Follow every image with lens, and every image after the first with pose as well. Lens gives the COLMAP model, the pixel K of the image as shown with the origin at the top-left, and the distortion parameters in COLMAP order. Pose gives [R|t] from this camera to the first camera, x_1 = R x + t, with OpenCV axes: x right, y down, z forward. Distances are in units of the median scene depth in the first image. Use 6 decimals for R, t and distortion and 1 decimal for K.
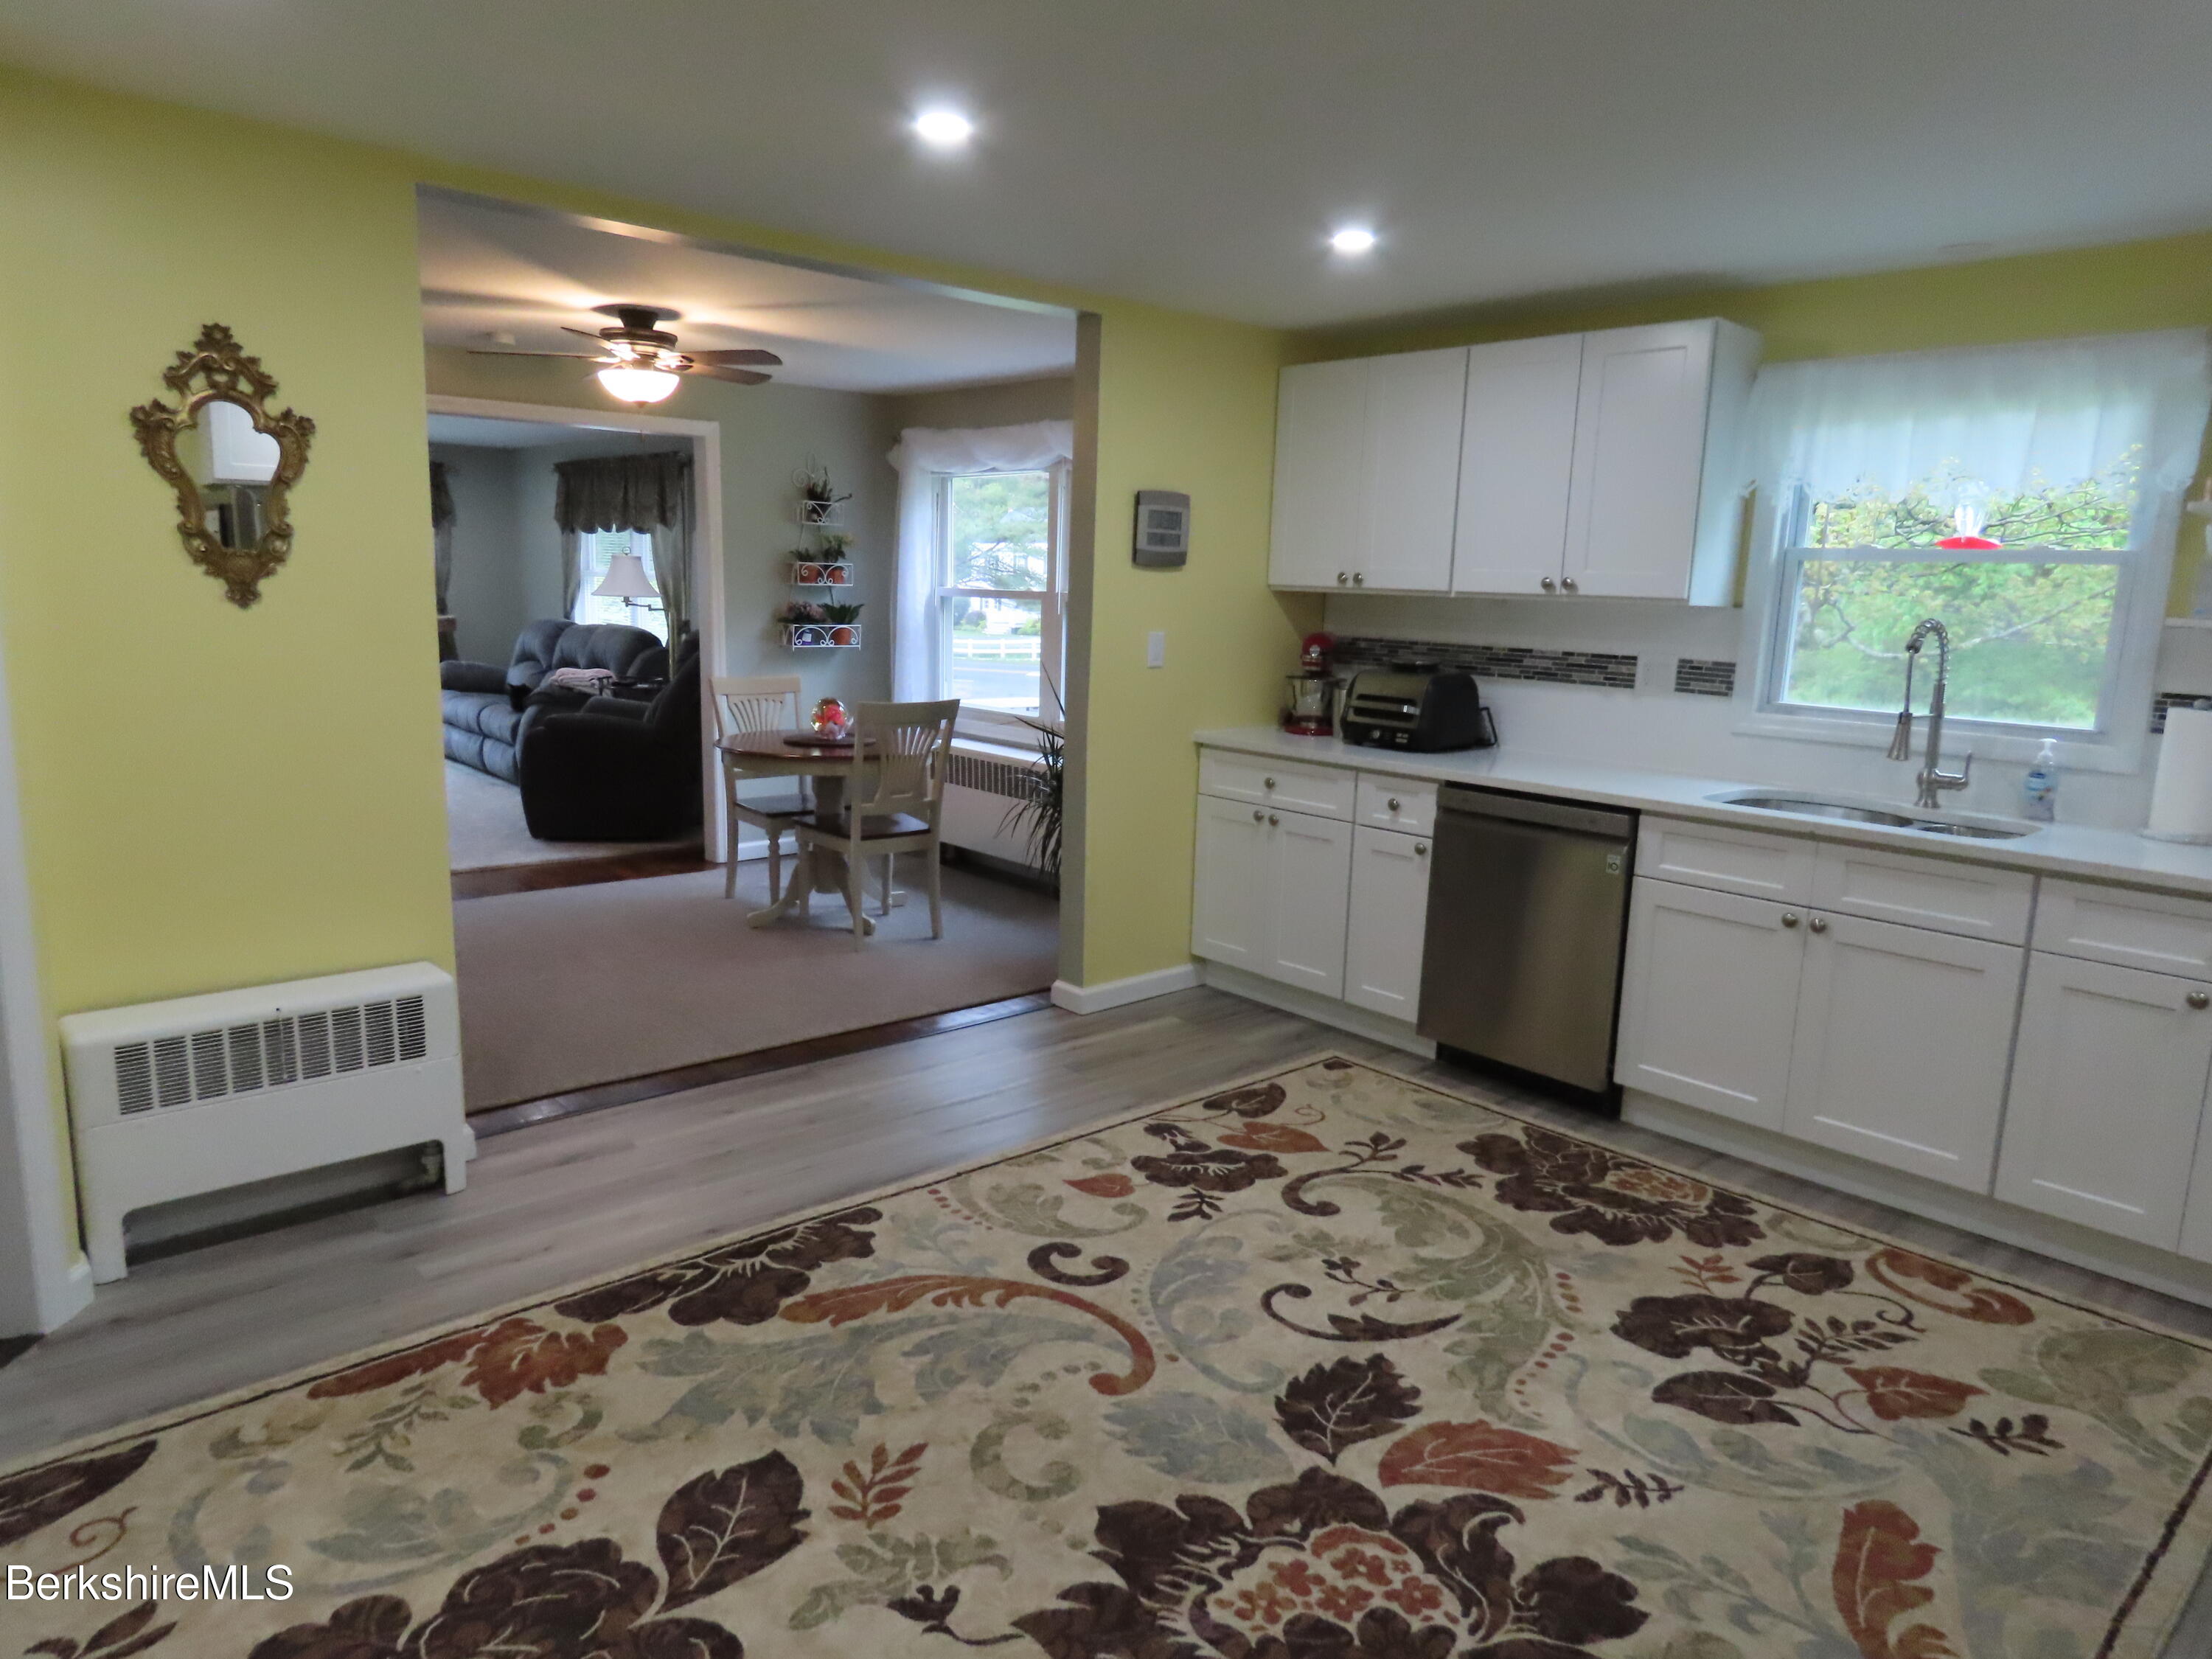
lens RADIAL K [[1383.1, 0, 1104.4], [0, 1383.1, 823.6], [0, 0, 1]] dist [-0.019601, 0.001164]
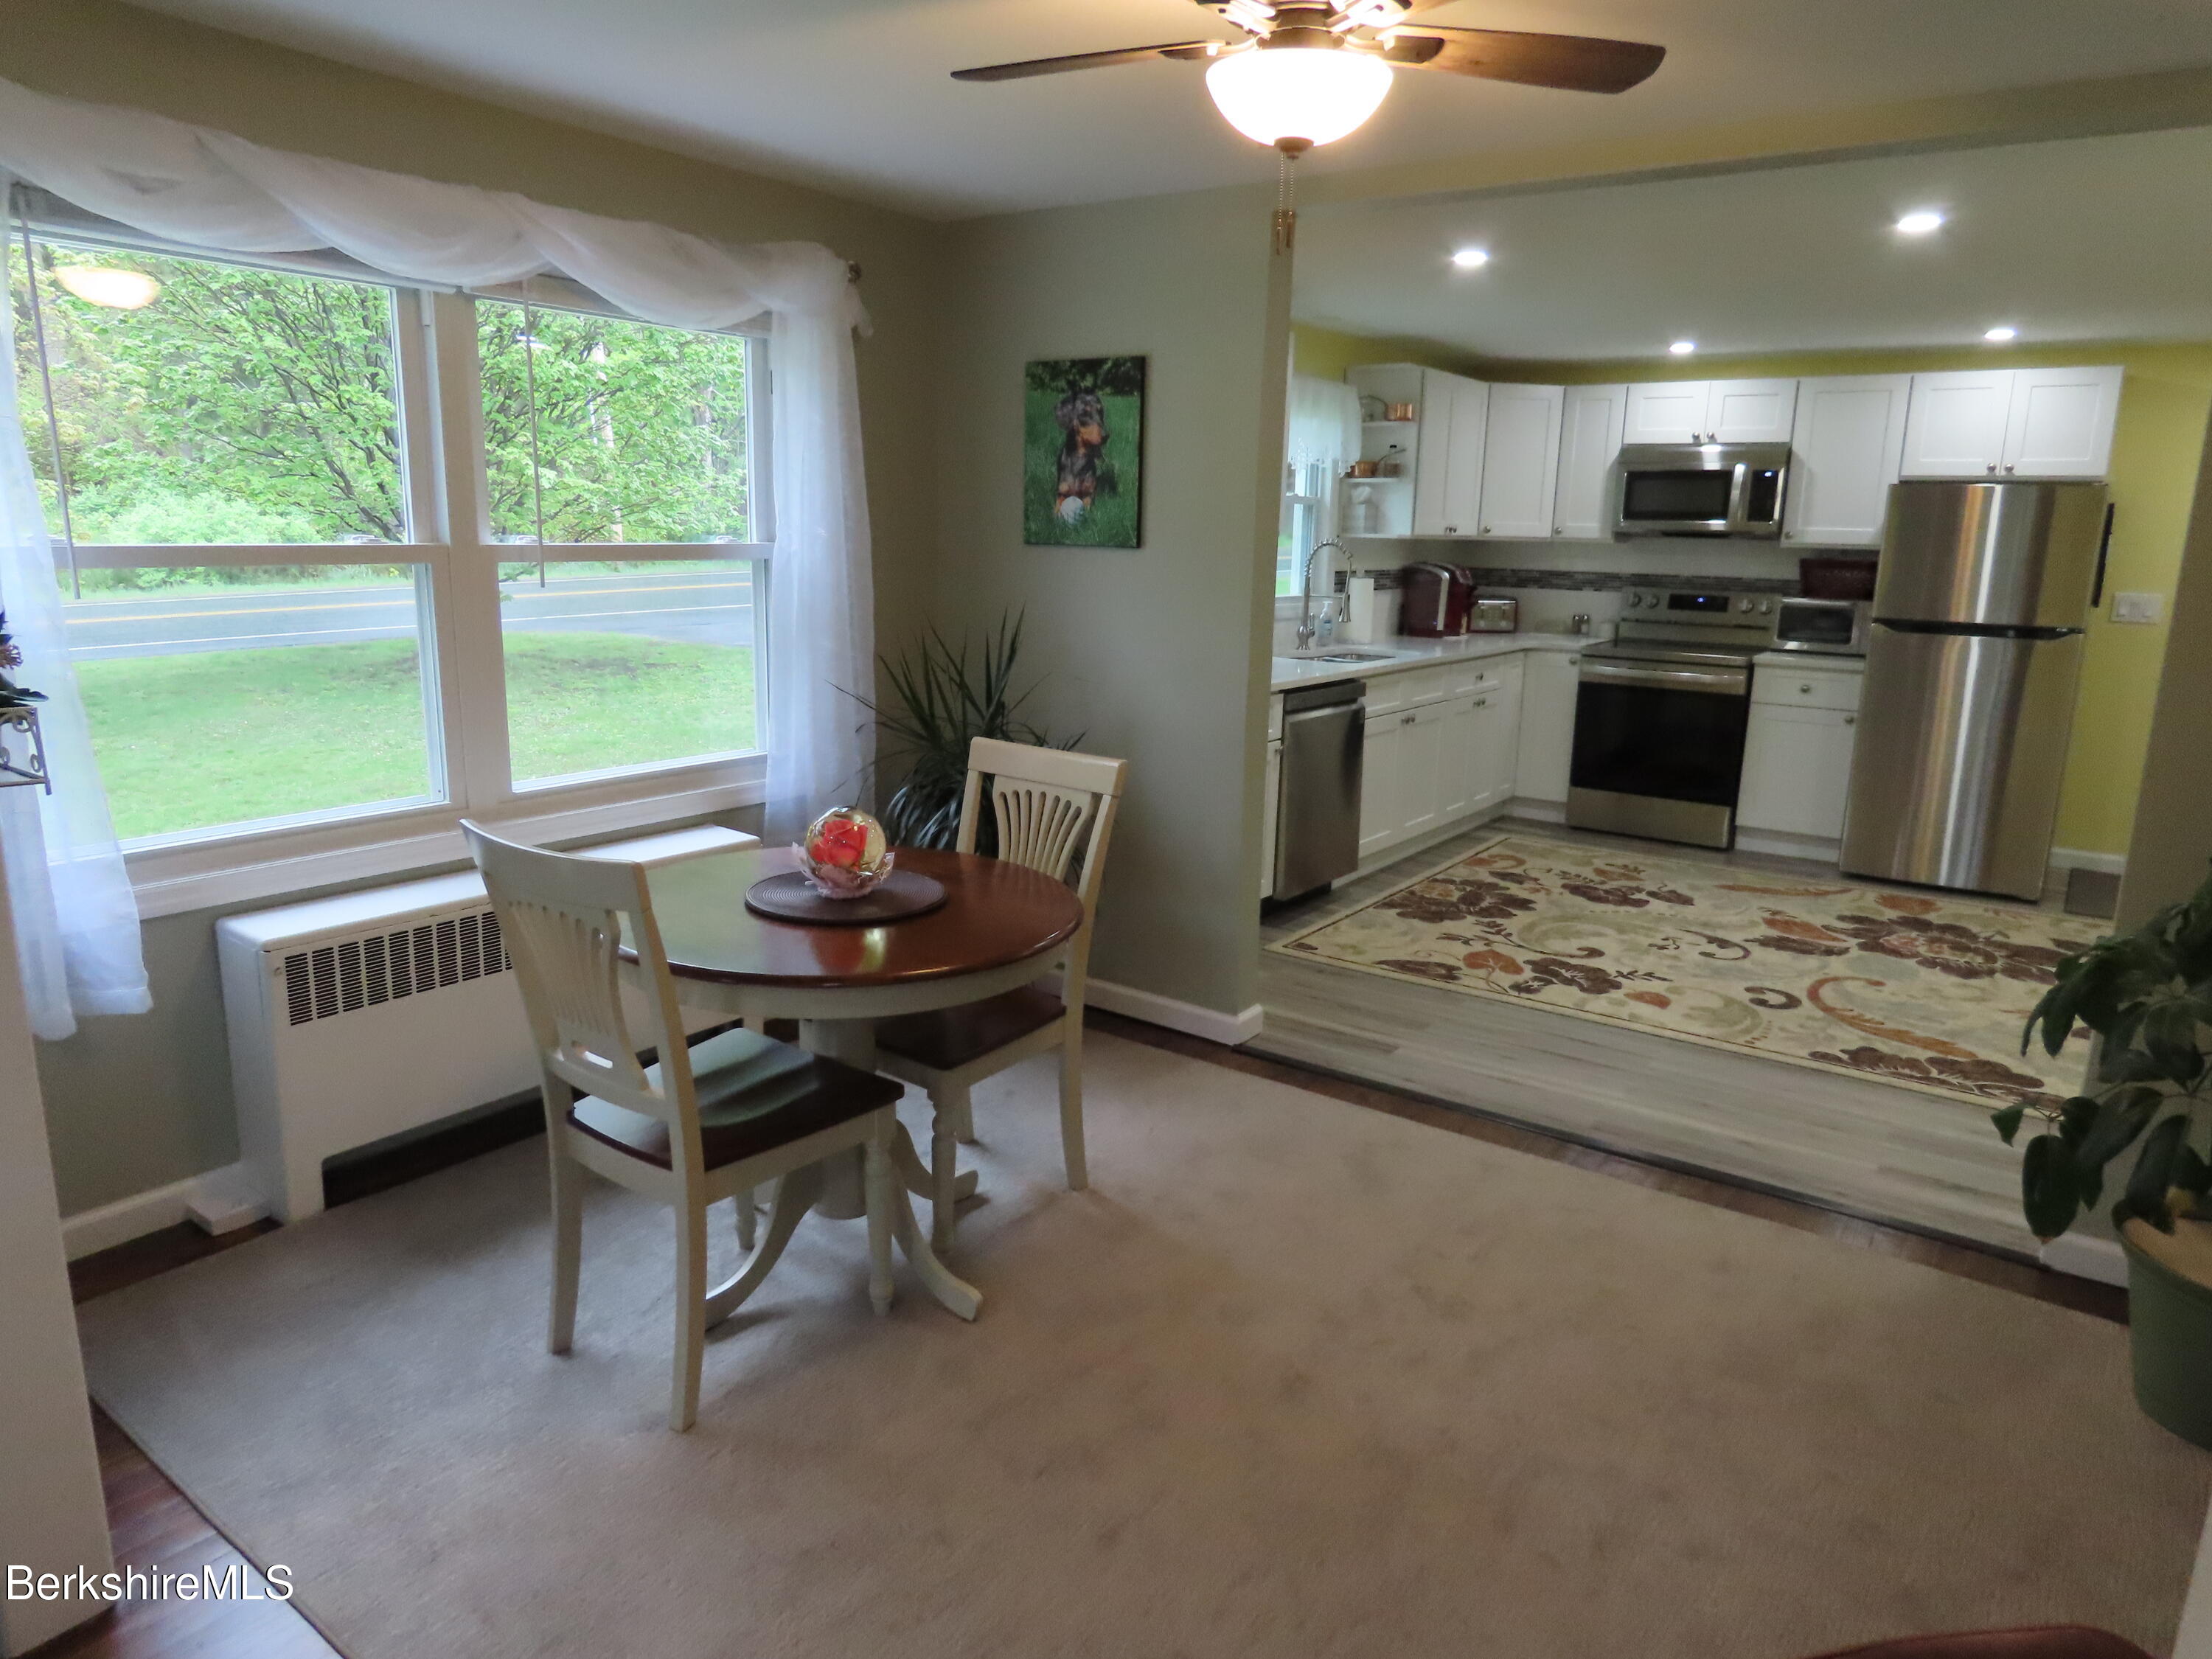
lens RADIAL K [[1398.7, 0, 1110.2], [0, 1398.7, 828.2], [0, 0, 1]] dist [-0.000462, -0.006797]
pose [[-0.216094, -0.245865, 0.944909, -1.097245], [0.136719, 0.950621, 0.278618, -0.335328], [-0.966753, 0.189395, -0.171809, 1.663092]]
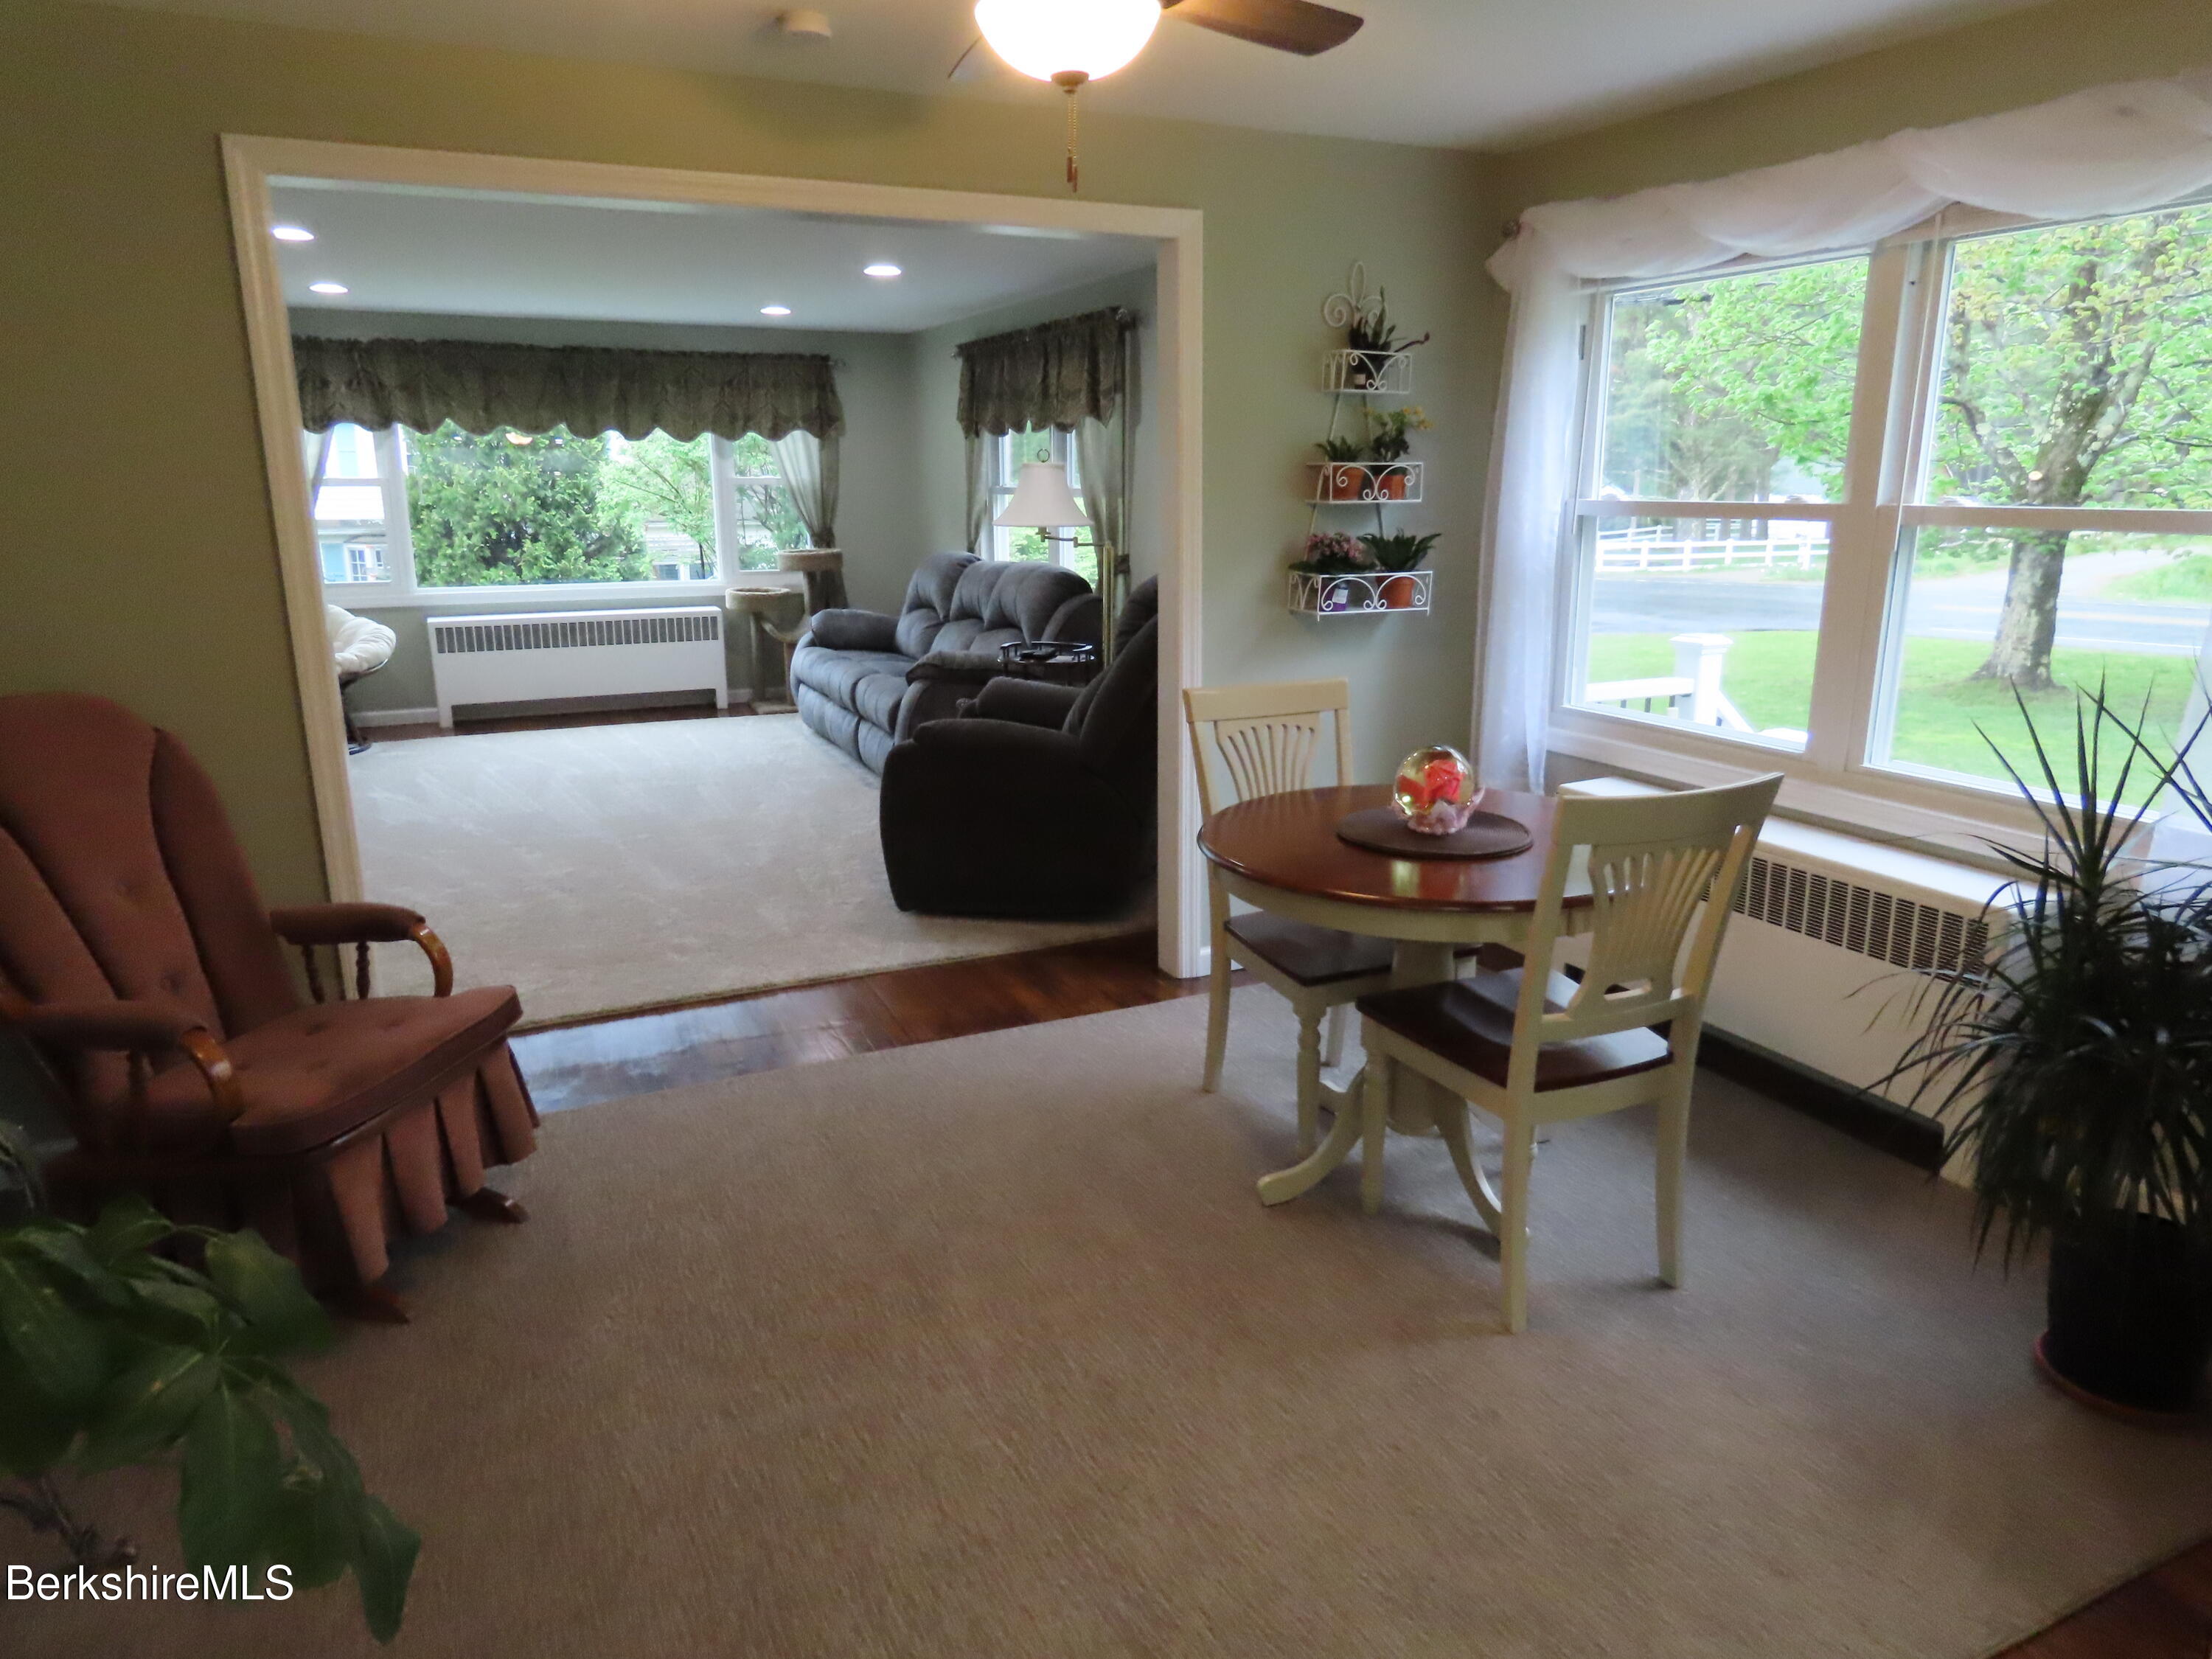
lens RADIAL K [[1397.2, 0, 1106.0], [0, 1397.2, 829.5], [0, 0, 1]] dist [-0.003336, -0.001184]
pose [[0.957870, 0.038198, -0.284652, -0.289871], [-0.019045, 0.997382, 0.069754, -0.159536], [0.286571, -0.061394, 0.956090, 0.859515]]
